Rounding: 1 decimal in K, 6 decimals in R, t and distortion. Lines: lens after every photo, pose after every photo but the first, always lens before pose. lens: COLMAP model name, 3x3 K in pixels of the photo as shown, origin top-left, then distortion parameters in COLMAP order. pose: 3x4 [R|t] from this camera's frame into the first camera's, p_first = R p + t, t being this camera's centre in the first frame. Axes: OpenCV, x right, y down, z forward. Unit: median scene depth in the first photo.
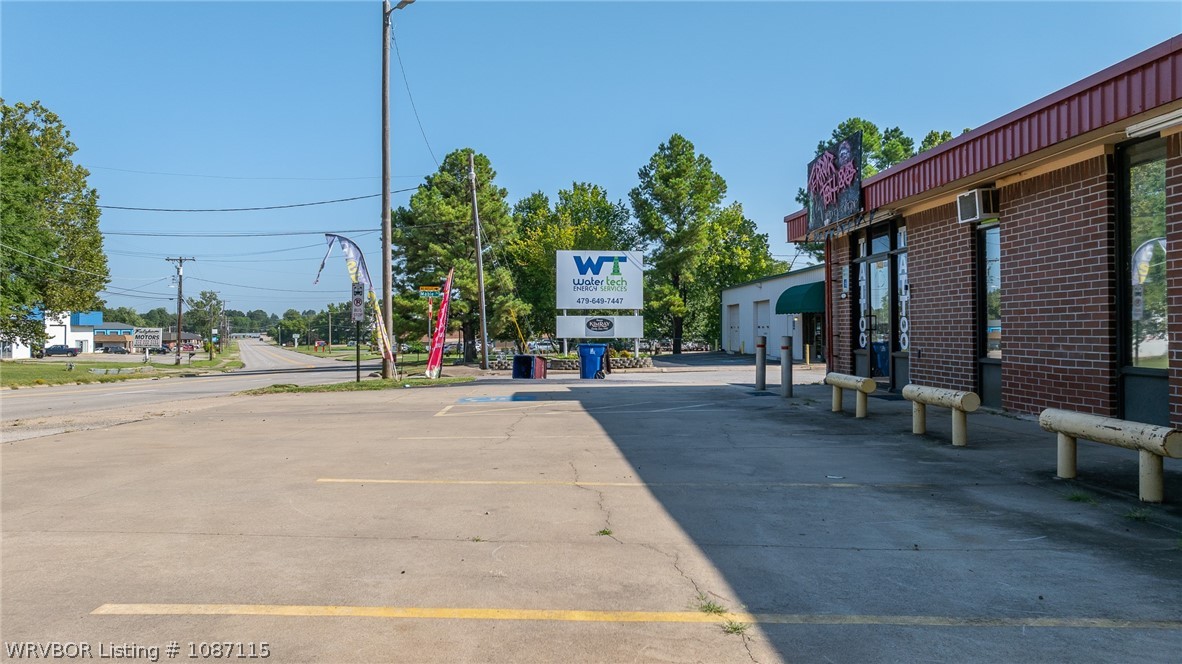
lens RADIAL K [[836.8, 0, 611.4], [0, 836.8, 316.7], [0, 0, 1]] dist [-0.035650, 0.045075]
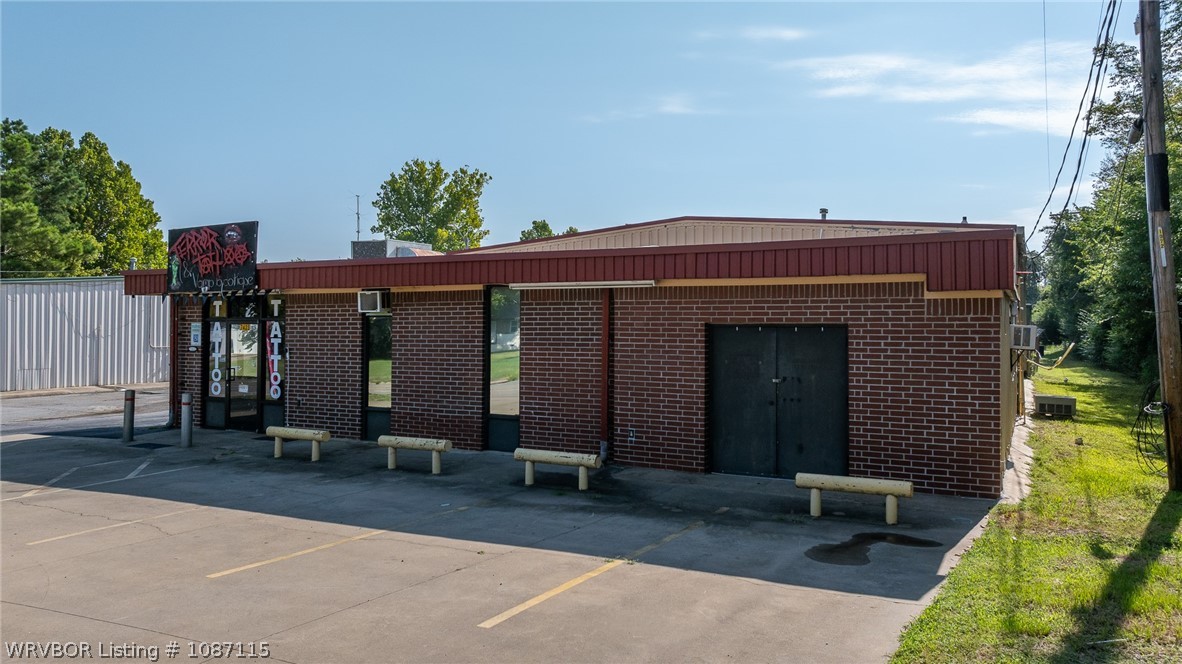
lens RADIAL K [[836.8, 0, 582.8], [0, 836.8, 319.9], [0, 0, 1]] dist [-0.035650, 0.045075]
pose [[0.535567, 0.012546, 0.844400, -0.705470], [-0.018190, 0.999829, -0.003318, -0.125135], [-0.844297, -0.013583, 0.535704, -0.091247]]
